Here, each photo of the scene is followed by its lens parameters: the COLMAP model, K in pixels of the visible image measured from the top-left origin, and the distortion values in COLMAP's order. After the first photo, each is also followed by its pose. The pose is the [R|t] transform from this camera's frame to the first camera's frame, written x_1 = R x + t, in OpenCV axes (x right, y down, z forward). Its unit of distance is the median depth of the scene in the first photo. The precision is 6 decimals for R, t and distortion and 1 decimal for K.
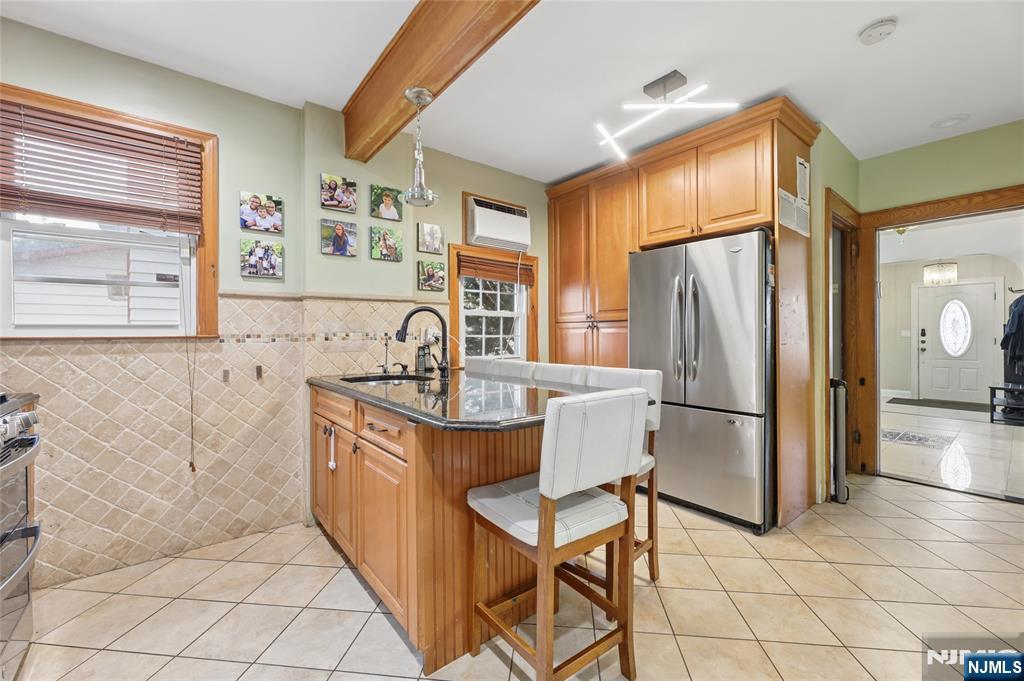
lens RADIAL K [[417.5, 0, 510.5], [0, 417.5, 335.6], [0, 0, 1]] dist [0.000427, -0.000501]
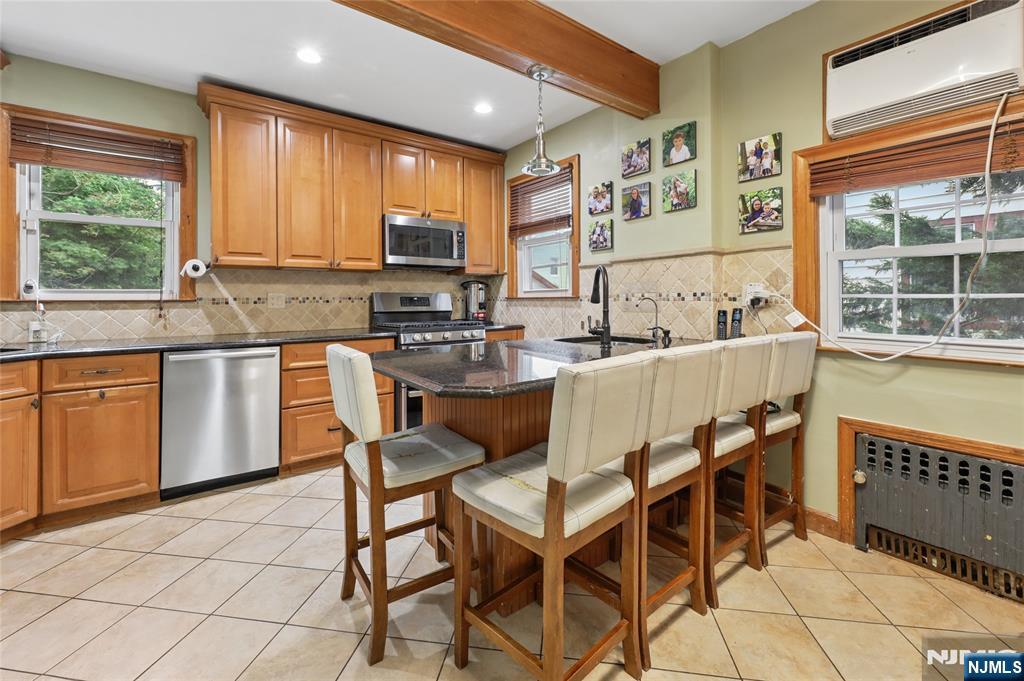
lens RADIAL K [[417.5, 0, 499.3], [0, 417.5, 294.9], [0, 0, 1]] dist [0.000427, -0.000501]
pose [[-0.038890, 0.000406, -0.999243, 0.635860], [0.009217, 0.999958, 0.000048, -0.006268], [0.999201, -0.009208, -0.038892, 0.702978]]
